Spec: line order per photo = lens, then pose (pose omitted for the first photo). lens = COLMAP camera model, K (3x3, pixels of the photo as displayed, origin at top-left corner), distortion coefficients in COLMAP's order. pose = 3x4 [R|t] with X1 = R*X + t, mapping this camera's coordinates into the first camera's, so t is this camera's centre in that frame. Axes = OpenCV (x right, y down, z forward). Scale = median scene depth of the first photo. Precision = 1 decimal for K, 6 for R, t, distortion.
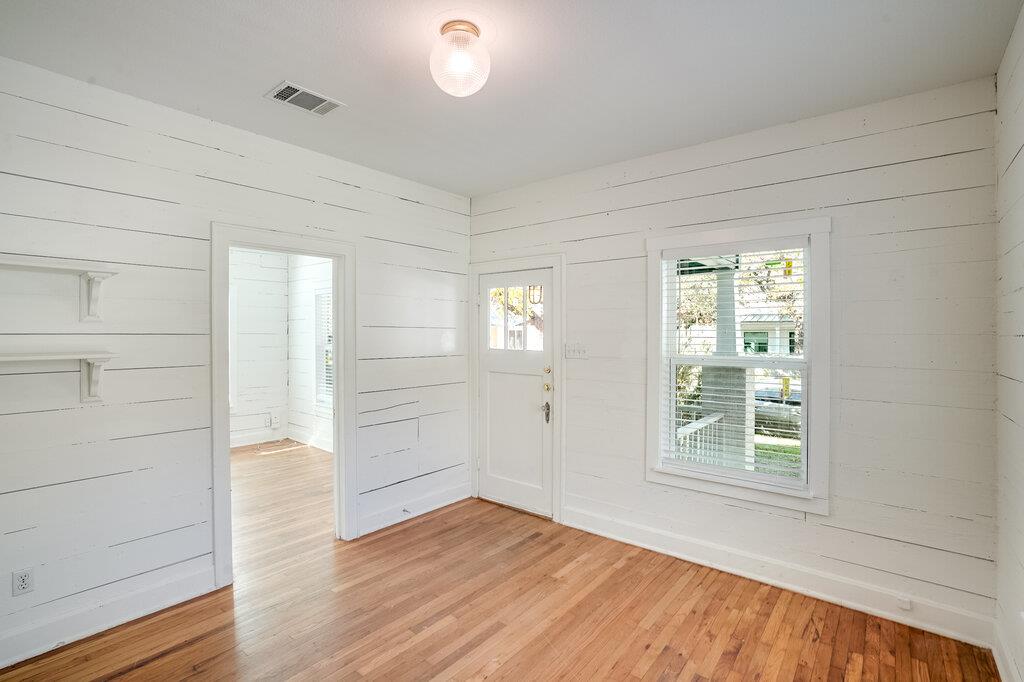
lens RADIAL K [[470.5, 0, 513.8], [0, 470.5, 335.0], [0, 0, 1]] dist [-0.058030, 0.022402]
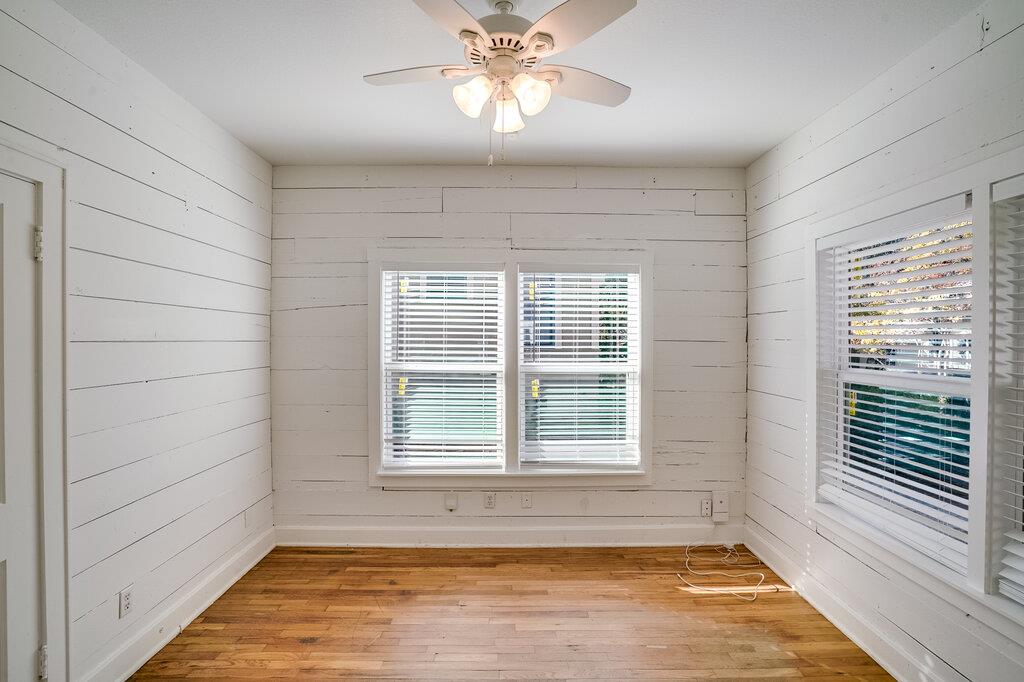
lens RADIAL K [[470.5, 0, 513.8], [0, 470.5, 335.0], [0, 0, 1]] dist [-0.058030, 0.022402]
pose [[0.641853, -0.000209, -0.766828, -0.280401], [-0.009787, 0.999916, -0.008465, -0.003169], [0.766765, 0.012938, 0.641797, 0.515087]]
